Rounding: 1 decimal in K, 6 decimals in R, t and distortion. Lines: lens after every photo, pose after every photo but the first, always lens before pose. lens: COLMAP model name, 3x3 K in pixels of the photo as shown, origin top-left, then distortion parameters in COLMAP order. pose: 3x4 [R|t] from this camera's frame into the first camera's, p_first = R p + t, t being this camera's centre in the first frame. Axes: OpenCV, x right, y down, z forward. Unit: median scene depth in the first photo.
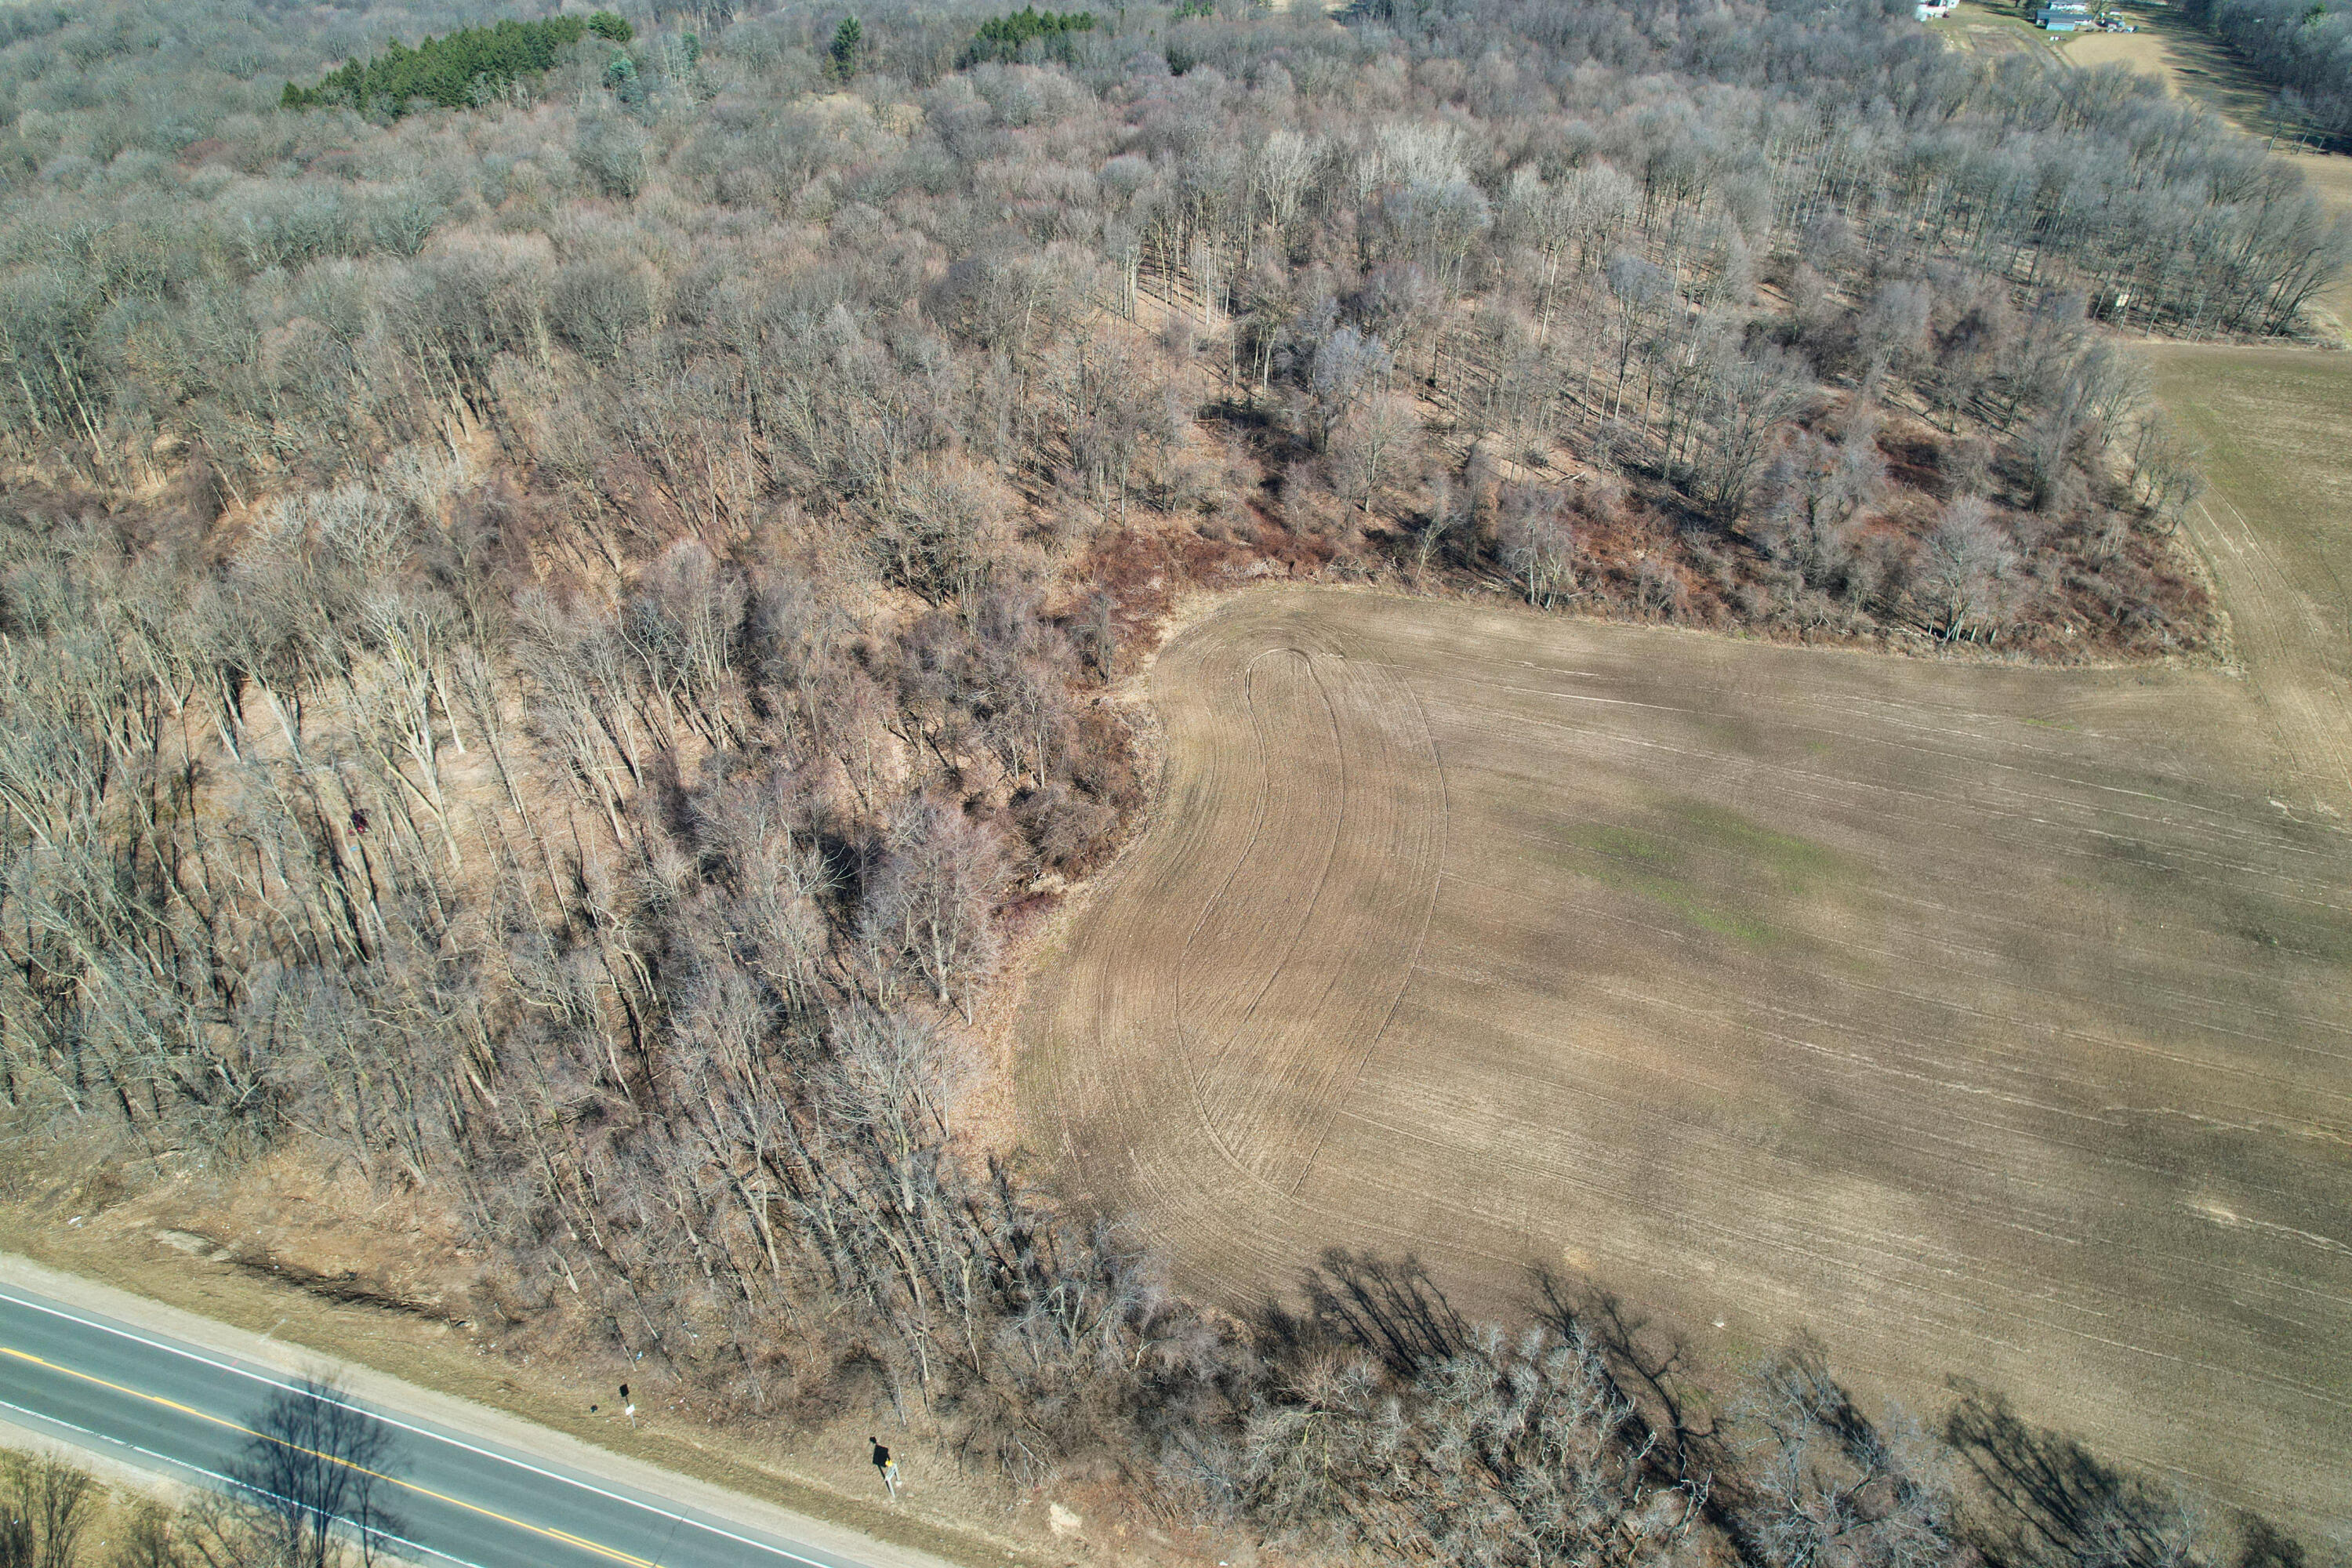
lens RADIAL K [[1506.9, 0, 1176.0], [0, 1506.9, 784.0], [0, 0, 1]] dist [-0.075042, 0.069304]
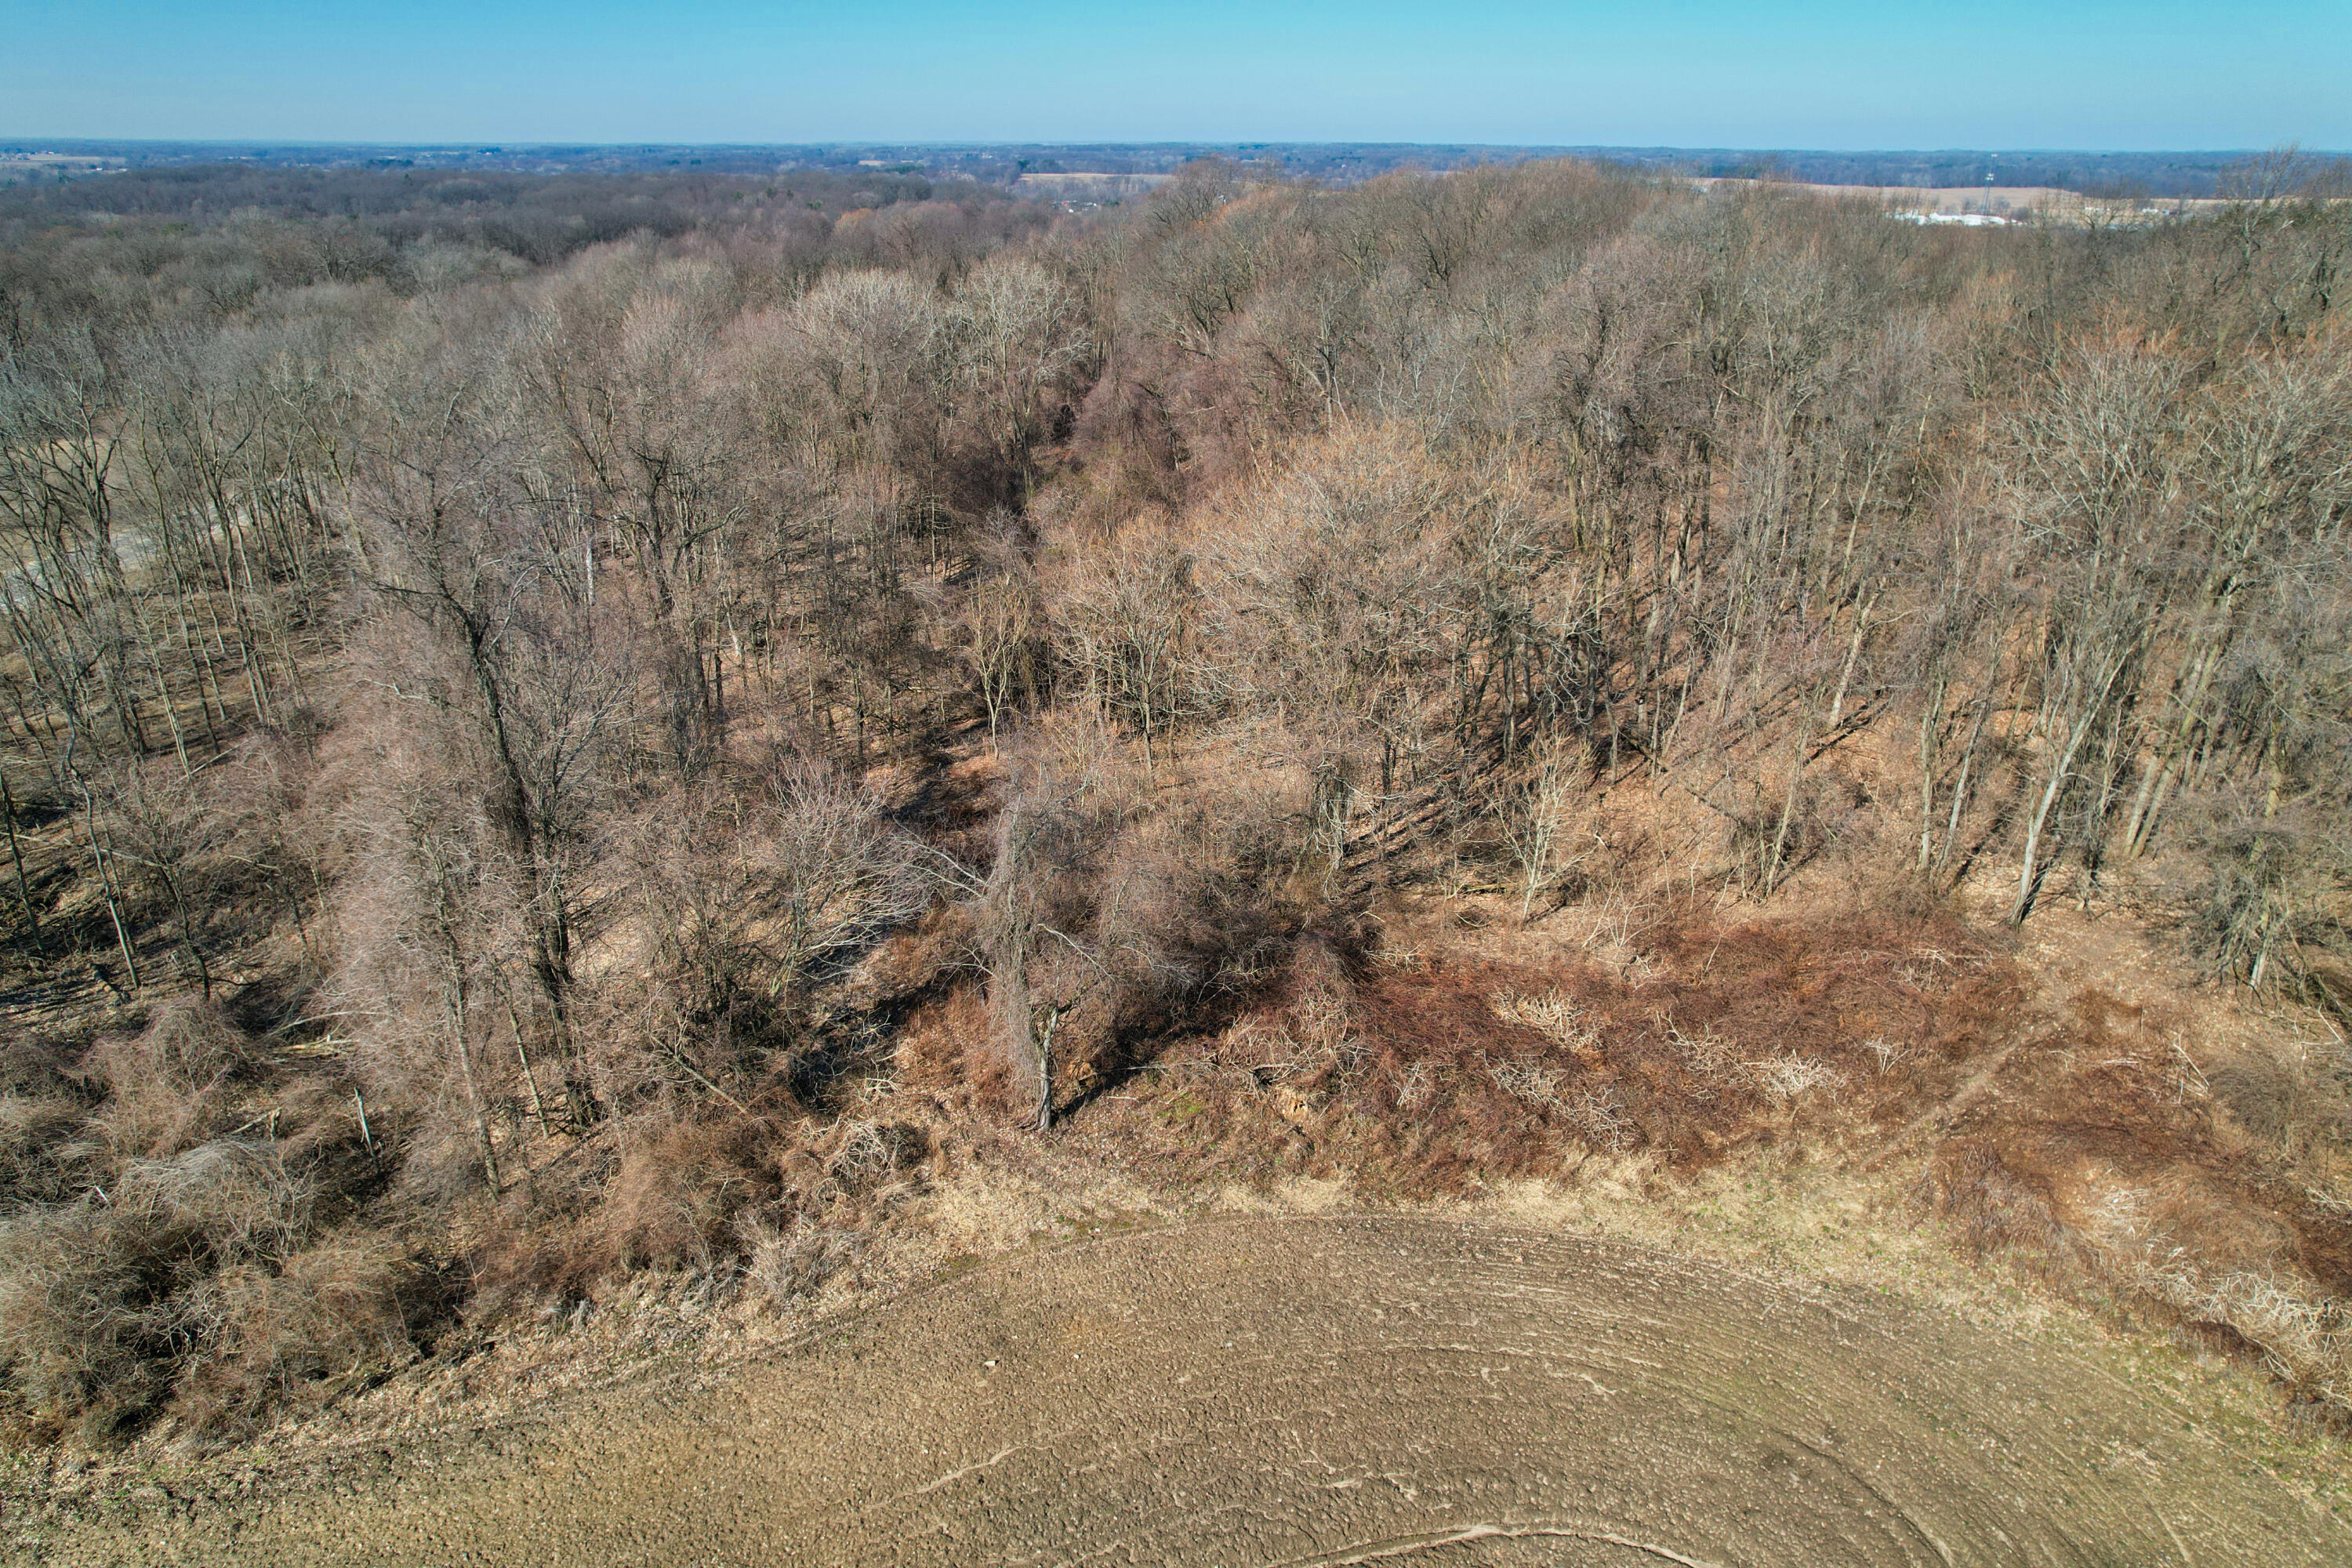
lens RADIAL K [[1506.9, 0, 1176.0], [0, 1506.9, 784.0], [0, 0, 1]] dist [-0.075042, 0.069304]
pose [[0.364971, 0.376469, -0.851509, 0.151407], [-0.553778, 0.822998, 0.126506, -0.147147], [0.748416, 0.425376, 0.508851, 0.749431]]
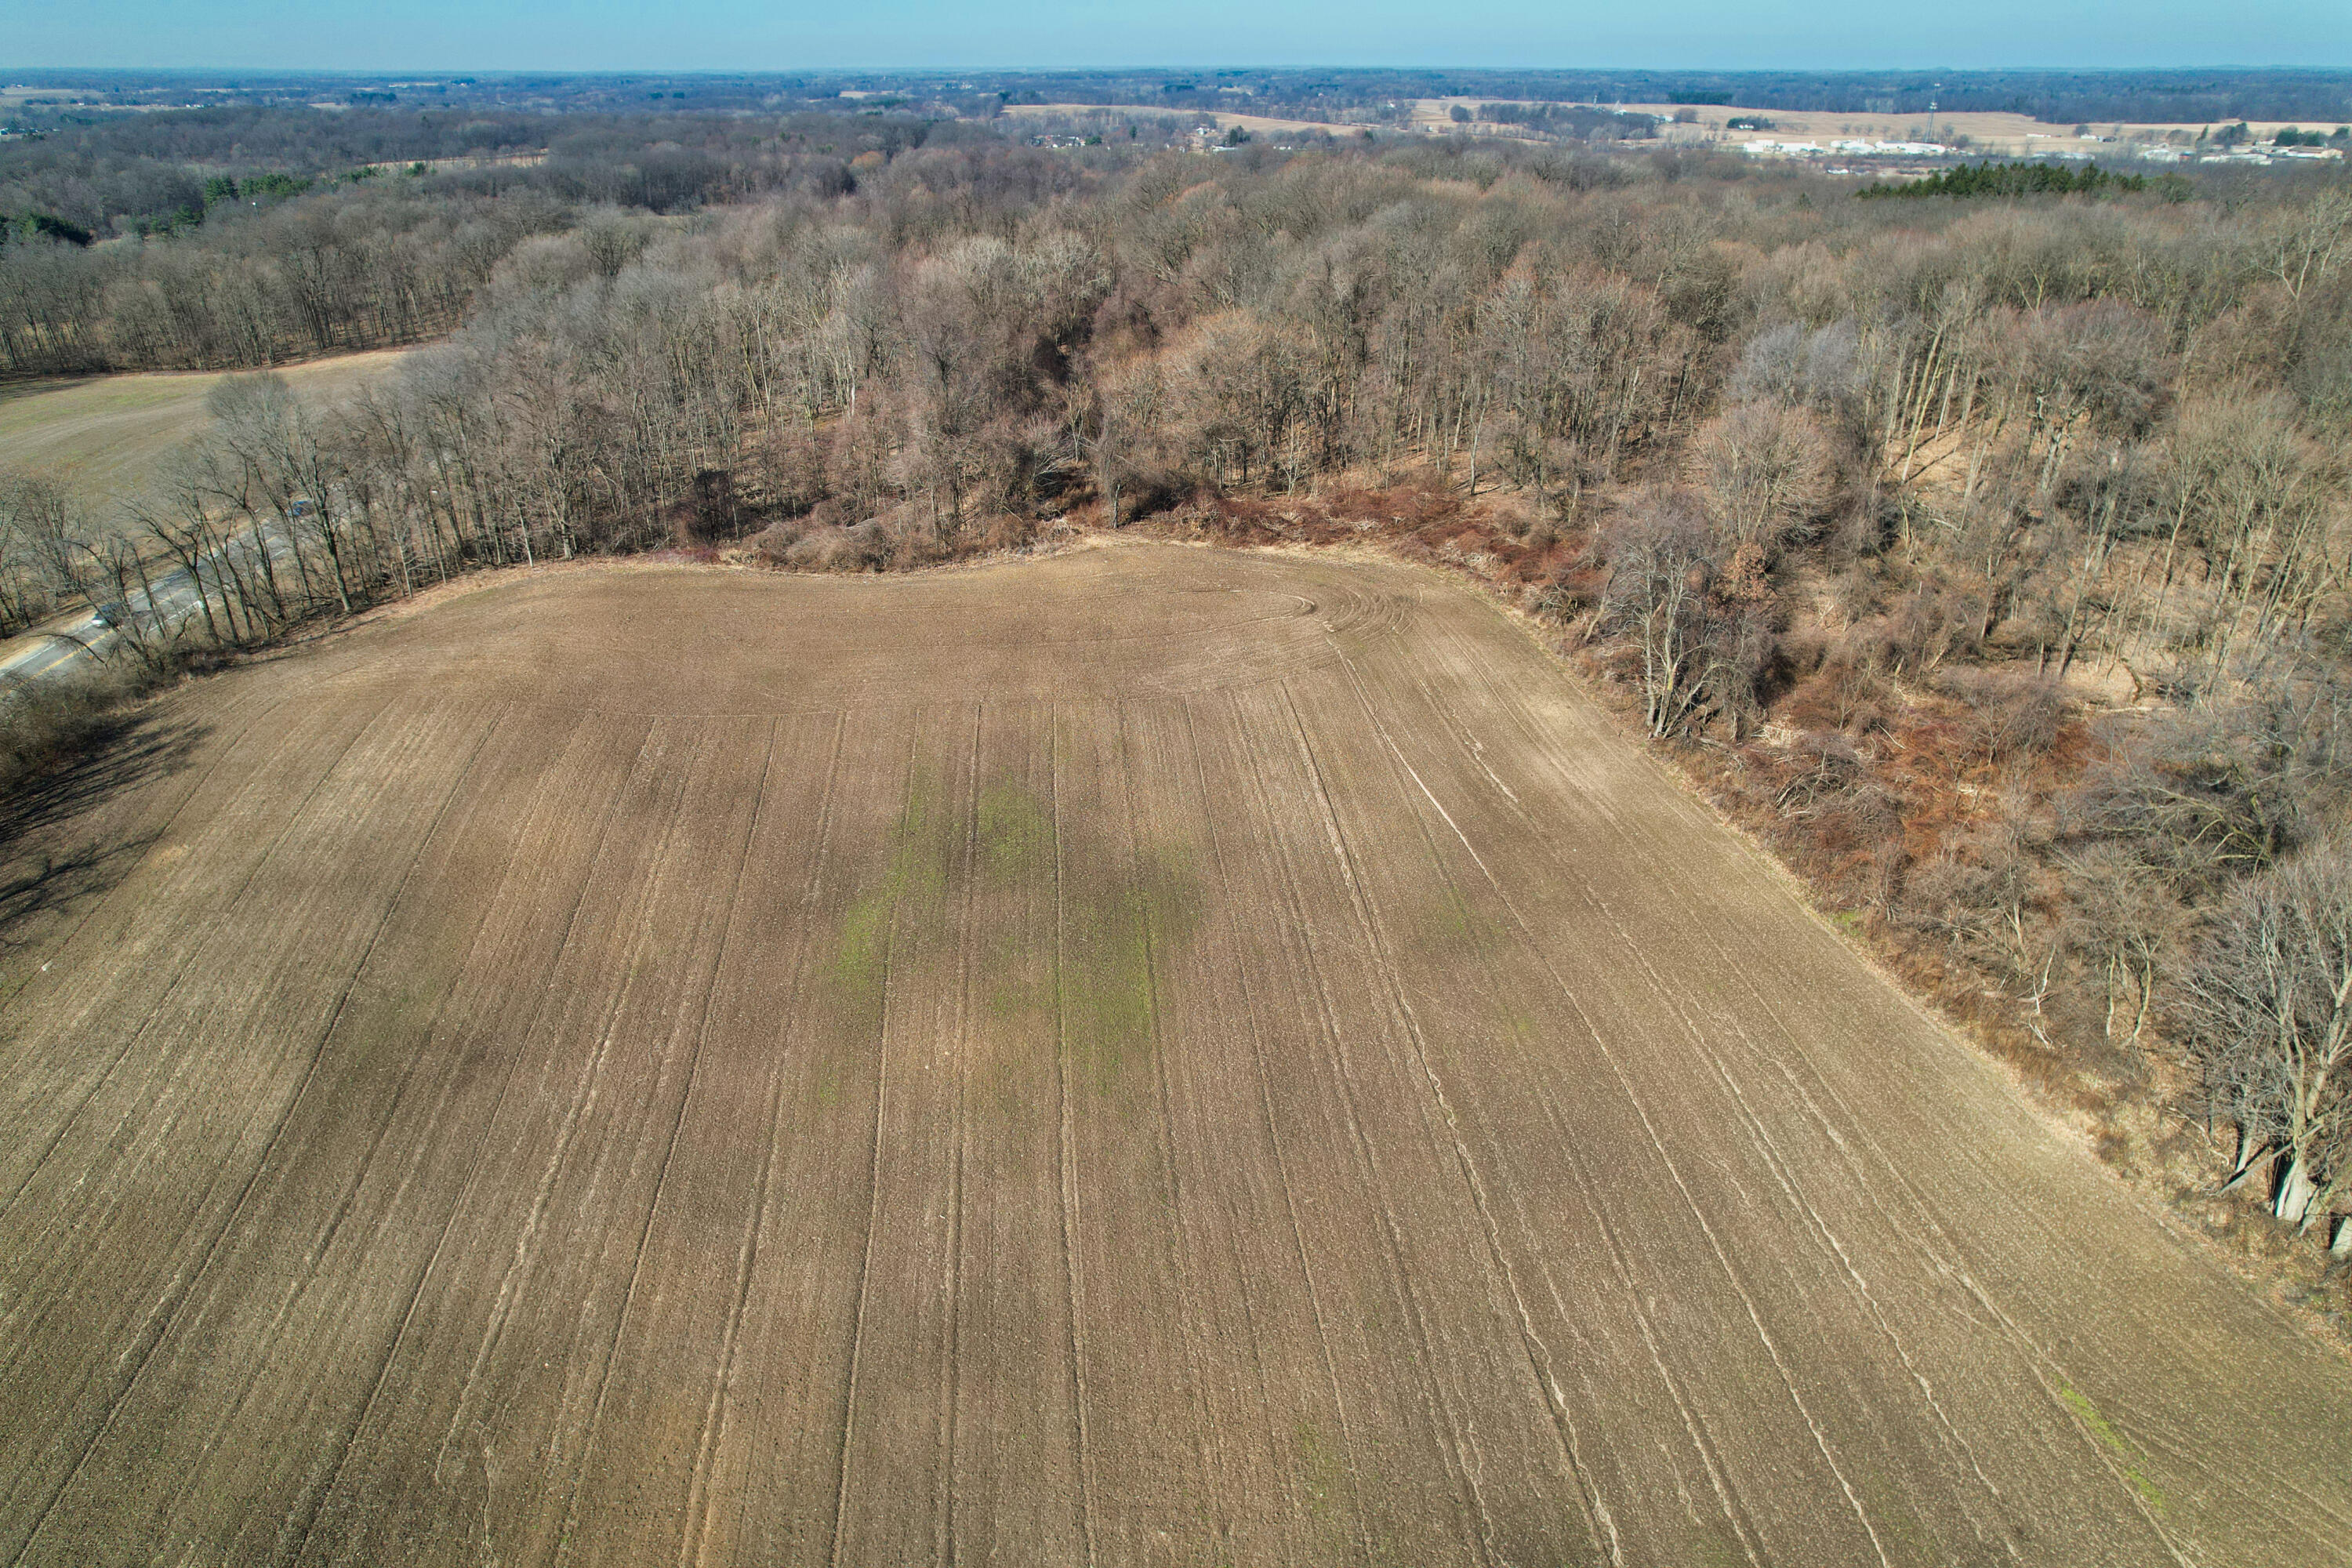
lens RADIAL K [[1506.9, 0, 1176.0], [0, 1506.9, 784.0], [0, 0, 1]] dist [-0.075042, 0.069304]
pose [[0.376853, 0.409203, -0.830984, 0.658845], [-0.546171, 0.822742, 0.157455, -0.089904], [0.748117, 0.394522, 0.533548, 0.546579]]
